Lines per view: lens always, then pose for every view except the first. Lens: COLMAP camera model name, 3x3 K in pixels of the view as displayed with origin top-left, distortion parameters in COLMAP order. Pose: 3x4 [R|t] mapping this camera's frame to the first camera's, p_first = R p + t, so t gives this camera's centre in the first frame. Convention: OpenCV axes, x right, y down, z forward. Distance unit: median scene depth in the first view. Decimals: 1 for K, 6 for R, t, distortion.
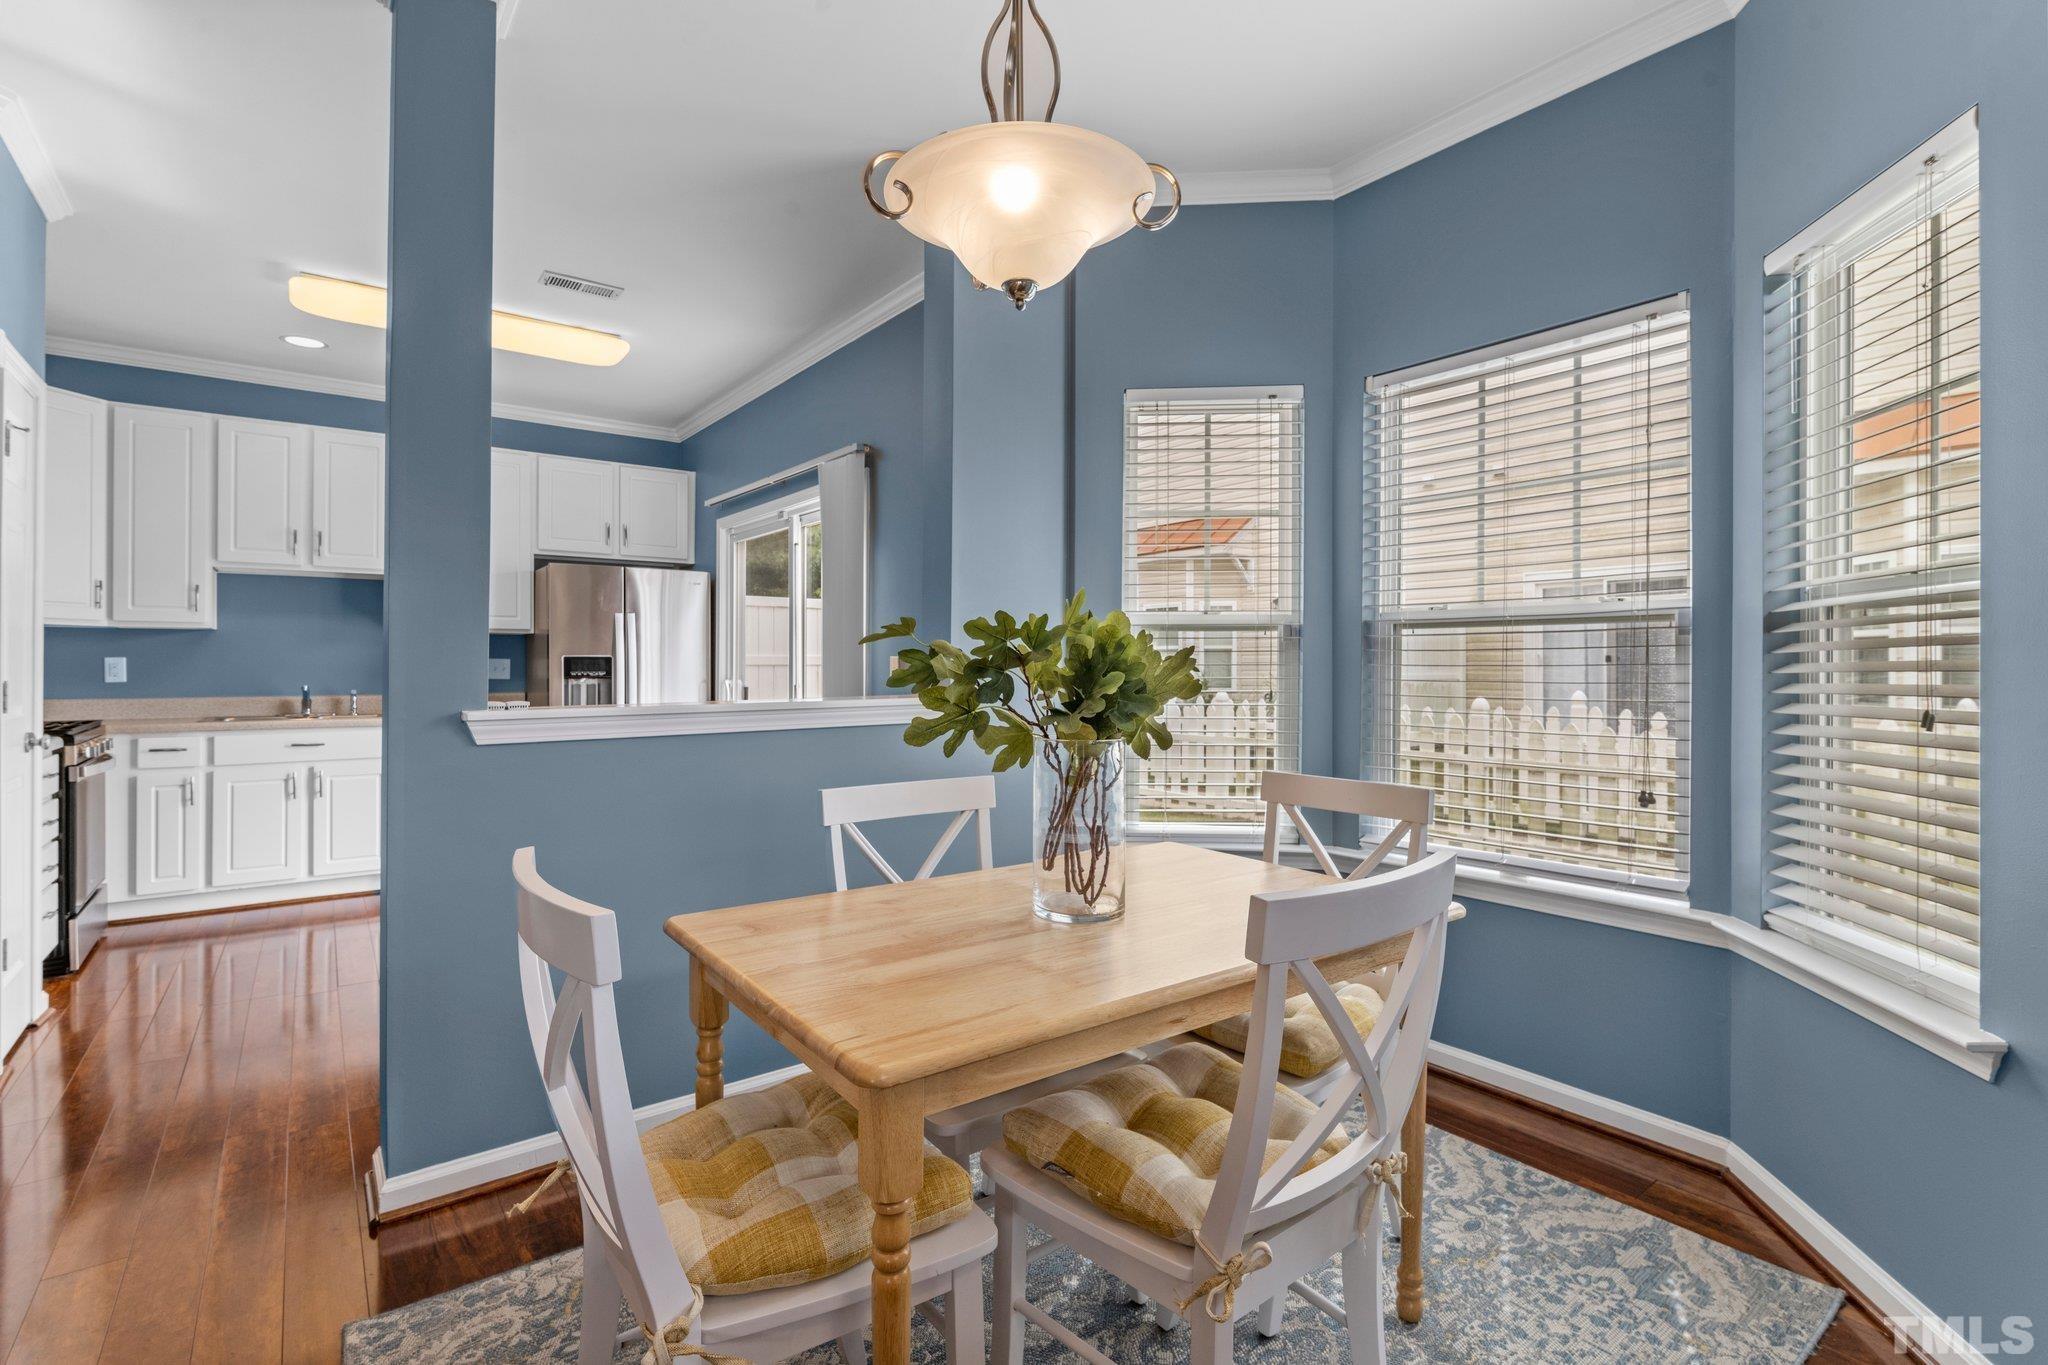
lens RADIAL K [[951.0, 0, 1017.3], [0, 951.0, 665.3], [0, 0, 1]] dist [-0.000801, -0.000332]
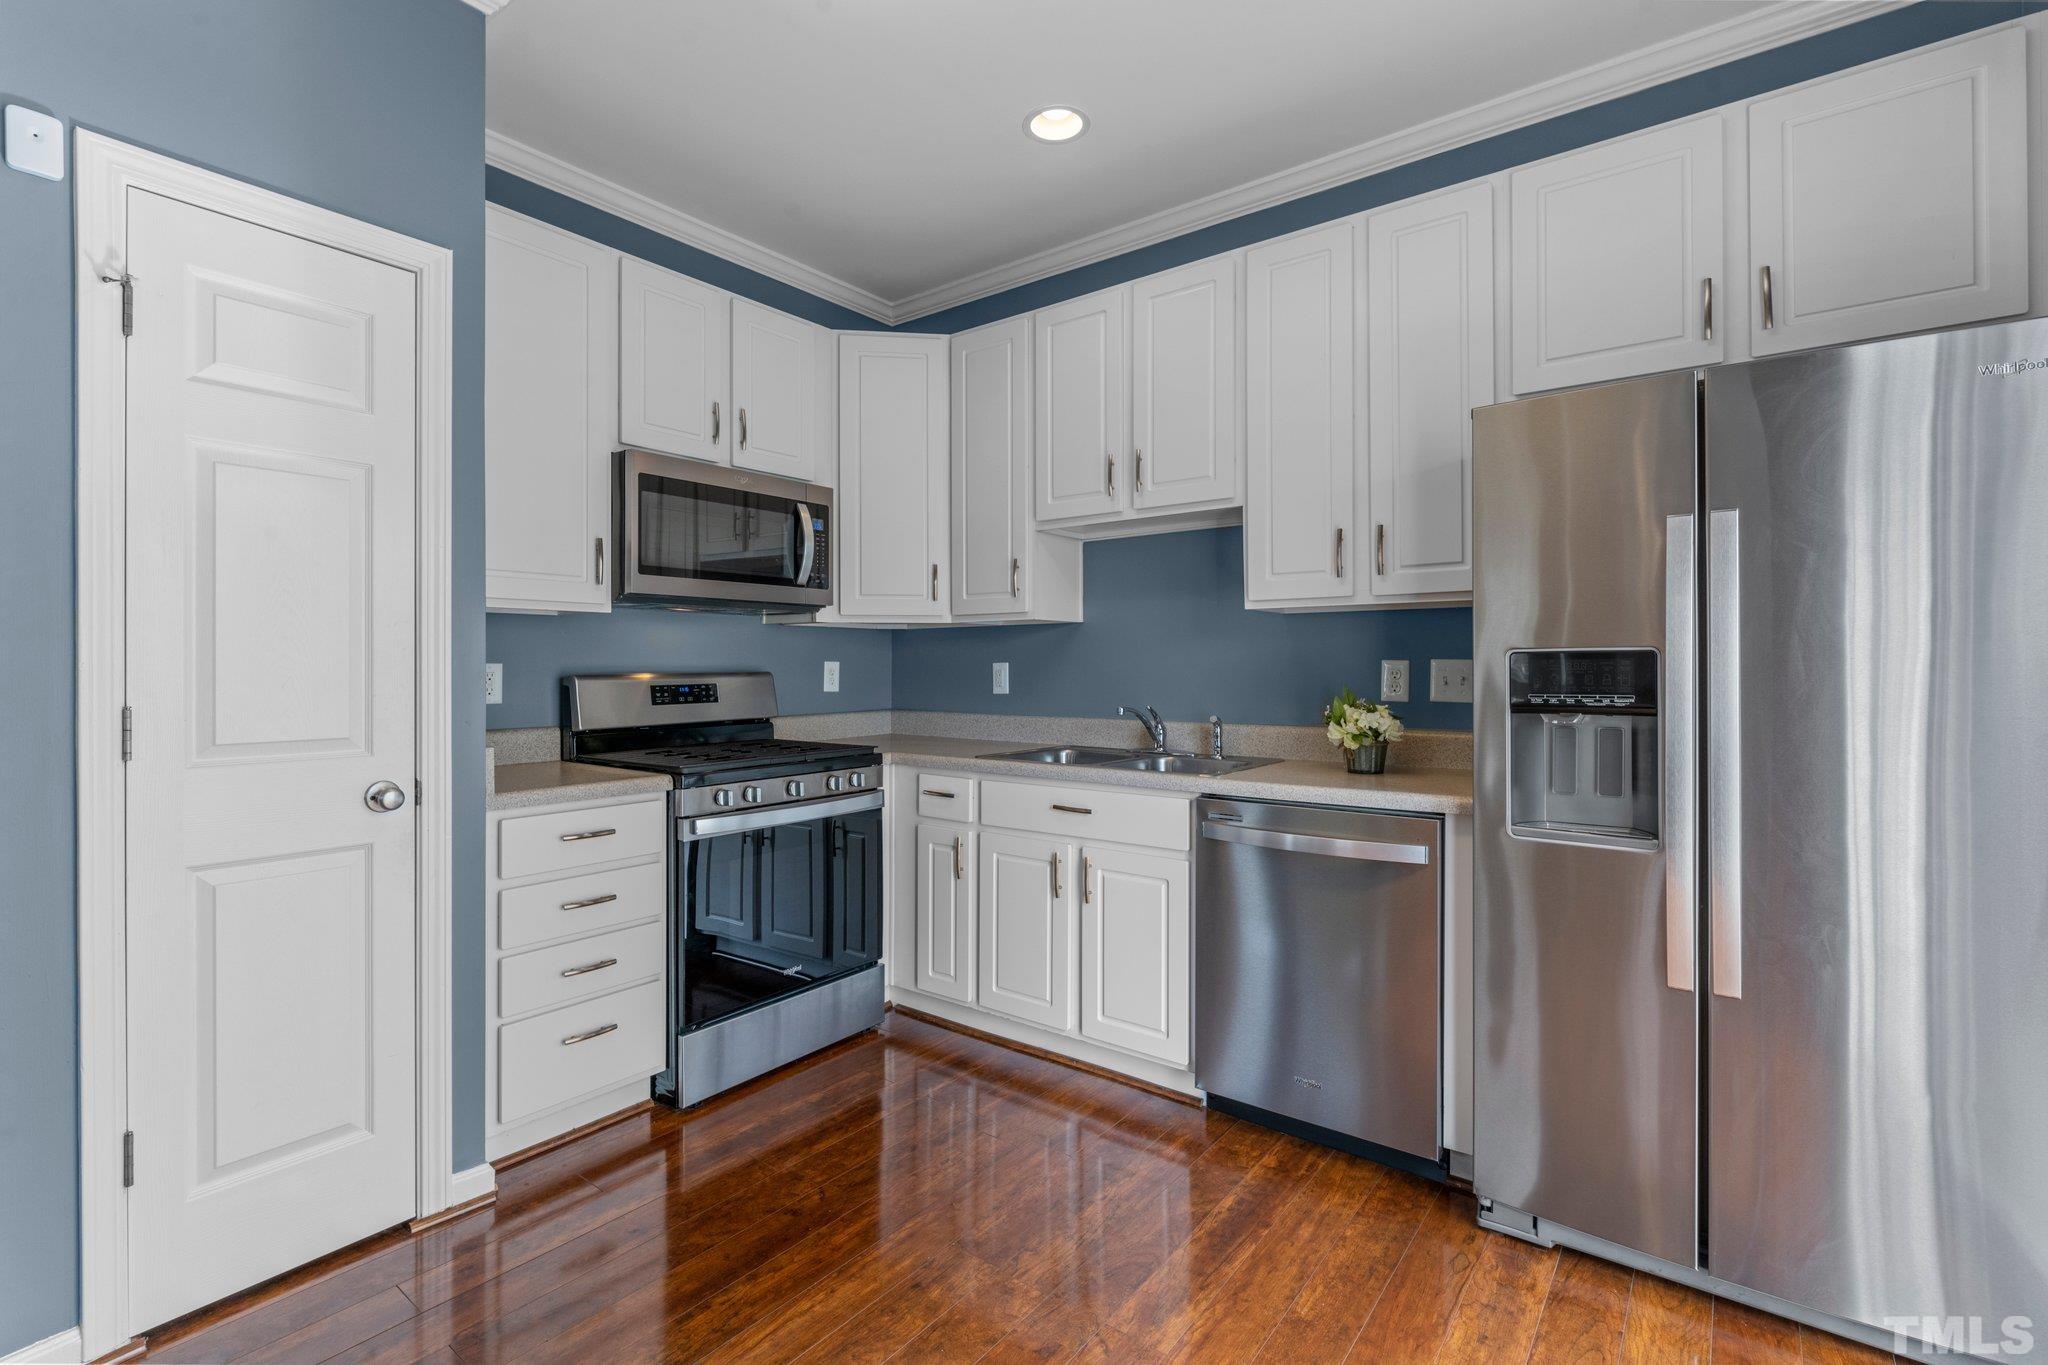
lens RADIAL K [[926.0, 0, 1024.9], [0, 926.0, 665.2], [0, 0, 1]] dist [0.004567, 0.000258]
pose [[0.275875, -0.002796, -0.961190, -0.202626], [0.002332, 0.999995, -0.002240, -0.004325], [0.961191, -0.001623, 0.275880, 0.817246]]
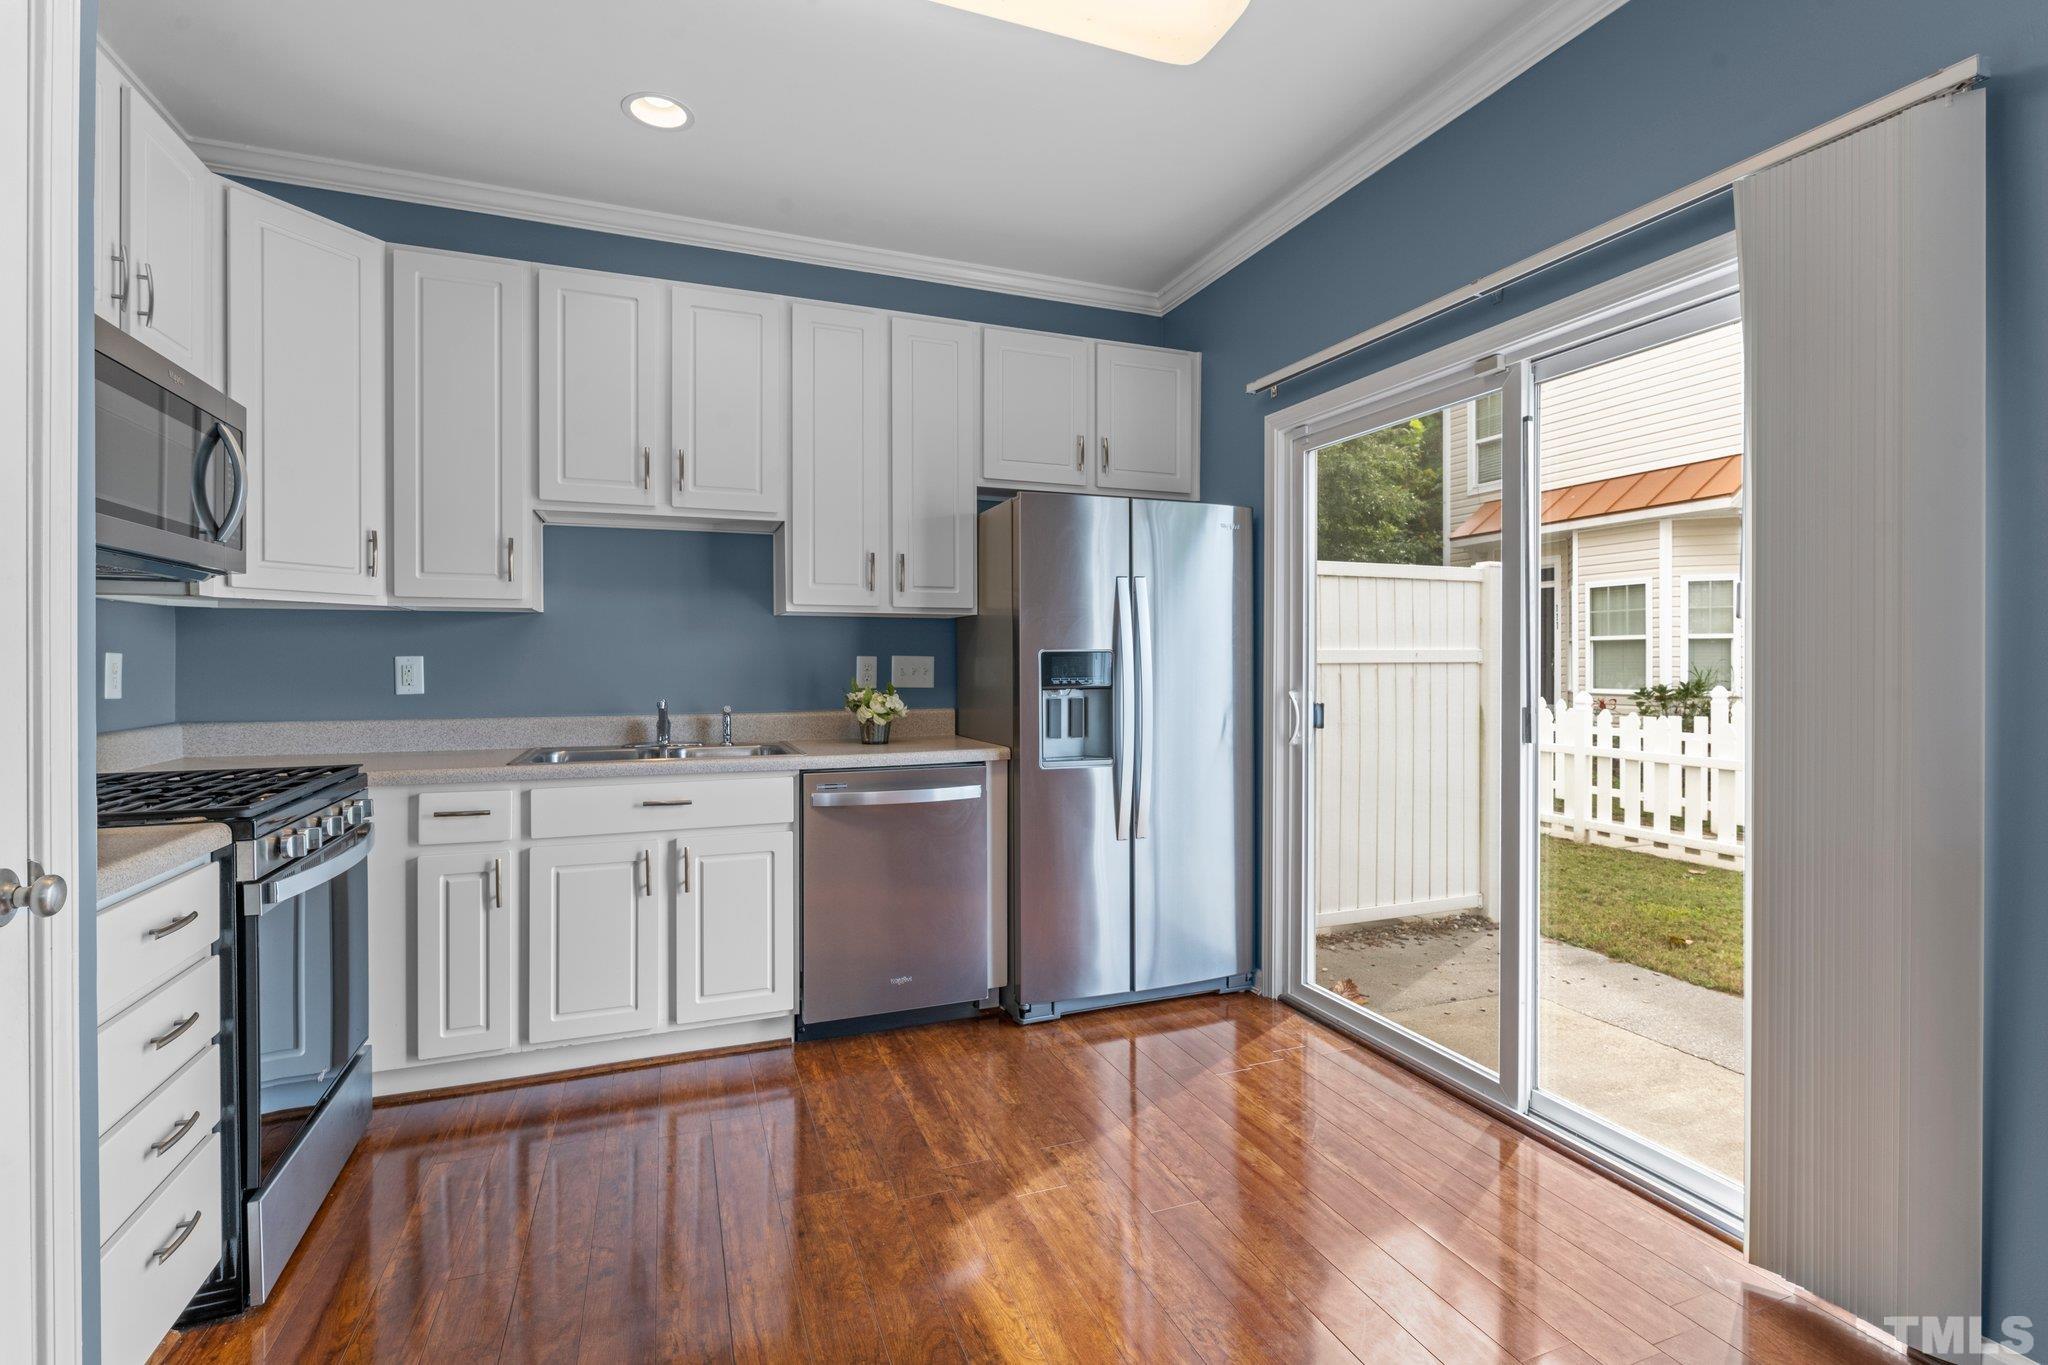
lens RADIAL K [[926.0, 0, 1017.0], [0, 926.0, 668.2], [0, 0, 1]] dist [0.004567, 0.000258]
pose [[0.964295, -0.000677, -0.264828, -0.386516], [0.002651, 0.999971, 0.007099, -0.003447], [0.264816, -0.007548, 0.964269, 0.505588]]
